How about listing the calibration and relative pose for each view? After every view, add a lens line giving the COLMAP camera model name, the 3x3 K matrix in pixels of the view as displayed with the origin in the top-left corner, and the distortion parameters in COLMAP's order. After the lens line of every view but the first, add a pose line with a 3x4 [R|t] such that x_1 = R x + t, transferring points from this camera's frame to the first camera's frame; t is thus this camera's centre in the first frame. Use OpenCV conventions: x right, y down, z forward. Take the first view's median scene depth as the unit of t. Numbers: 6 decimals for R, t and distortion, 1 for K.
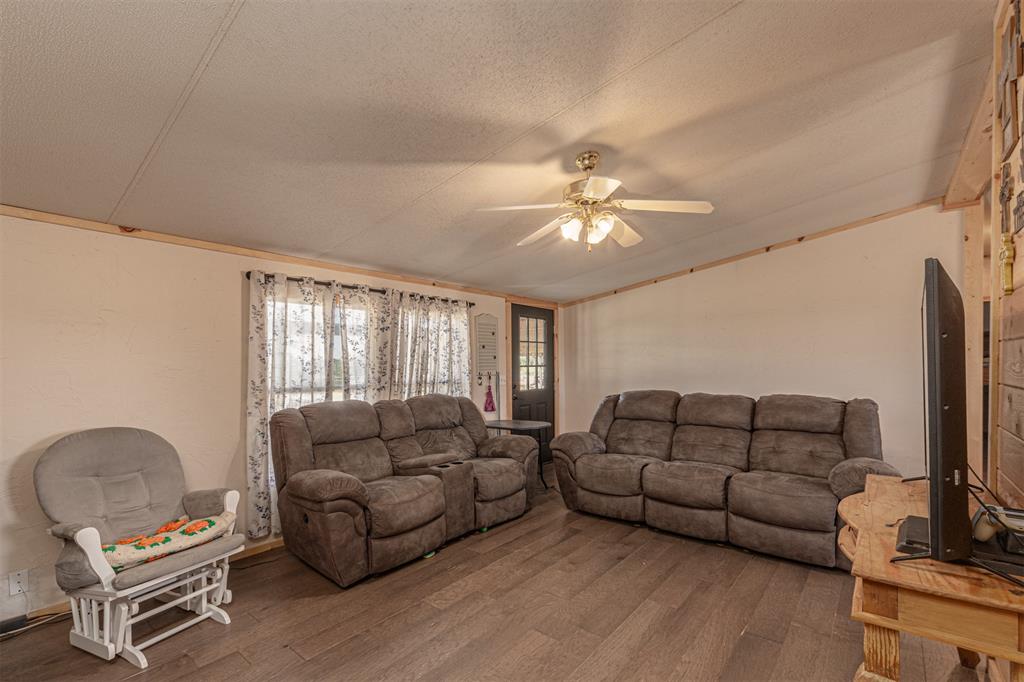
lens RADIAL K [[452.7, 0, 512.0], [0, 452.7, 341.0], [0, 0, 1]] dist [-0.001059, -0.000101]
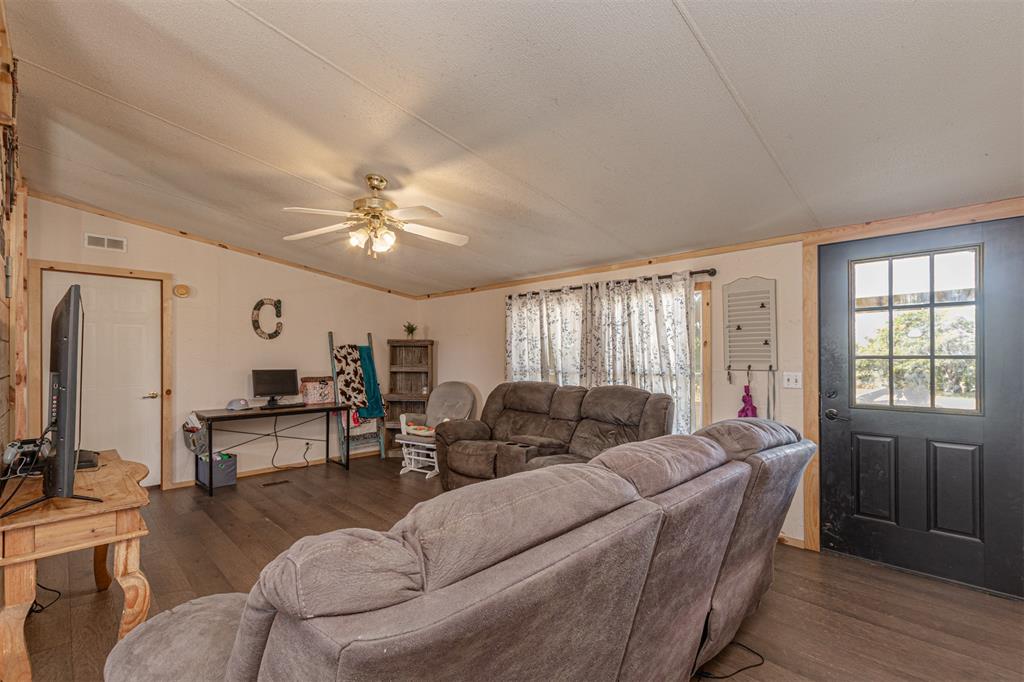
lens RADIAL K [[447.7, 0, 512.5], [0, 447.7, 358.8], [0, 0, 1]] dist [-0.000571, -0.000187]
pose [[-0.063030, 0.011740, -0.997943, 0.724656], [0.055867, 0.998404, 0.008217, 0.040013], [0.996447, -0.055234, -0.063586, 0.802192]]
